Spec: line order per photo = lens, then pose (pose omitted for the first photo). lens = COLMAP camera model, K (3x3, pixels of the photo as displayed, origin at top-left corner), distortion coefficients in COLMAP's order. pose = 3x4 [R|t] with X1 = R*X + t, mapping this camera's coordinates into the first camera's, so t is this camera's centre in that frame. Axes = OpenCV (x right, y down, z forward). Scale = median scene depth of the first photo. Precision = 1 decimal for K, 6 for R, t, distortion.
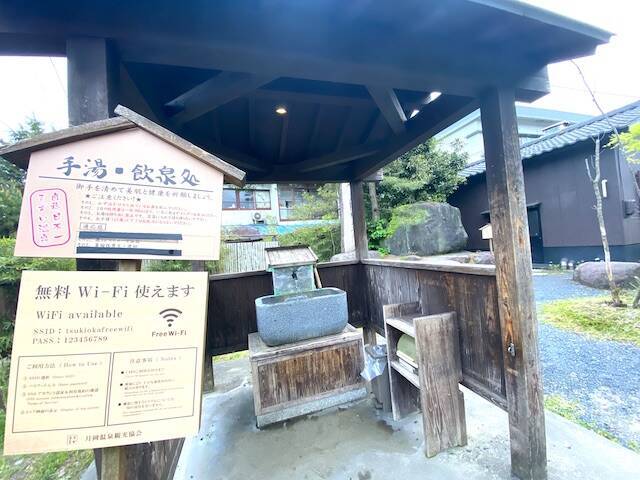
lens RADIAL K [[248.7, 0, 319.9], [0, 248.7, 243.1], [0, 0, 1]] dist [-0.023840, -0.001679]
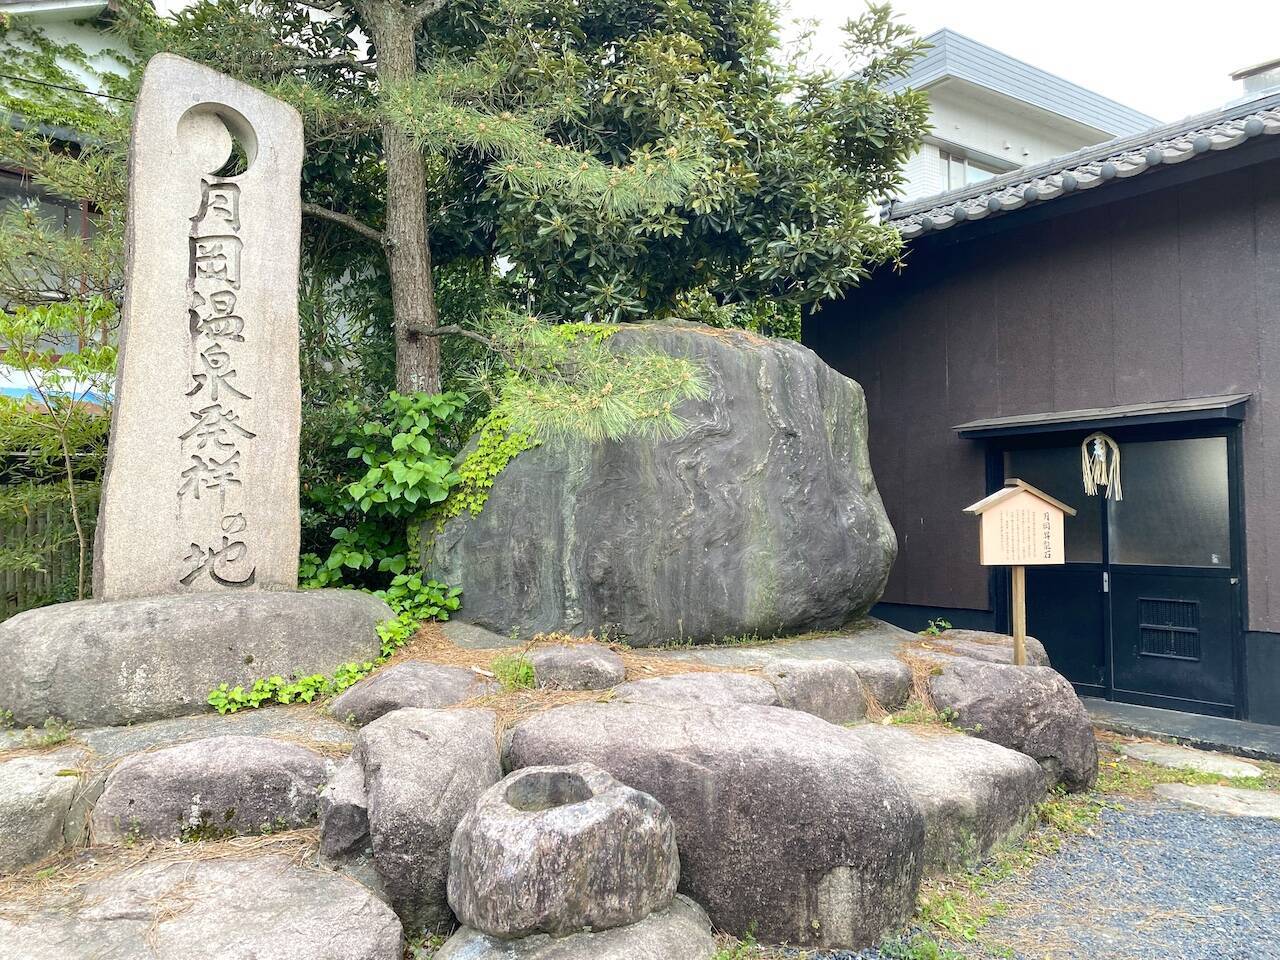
lens RADIAL K [[957.1, 0, 649.1], [0, 957.1, 479.7], [0, 0, 1]] dist [0.027543, -0.037583]
pose [[0.937942, 0.098142, 0.332615, 0.189994], [-0.083060, 0.994779, -0.059302, -0.016388], [-0.336698, 0.027995, 0.941196, 0.394007]]
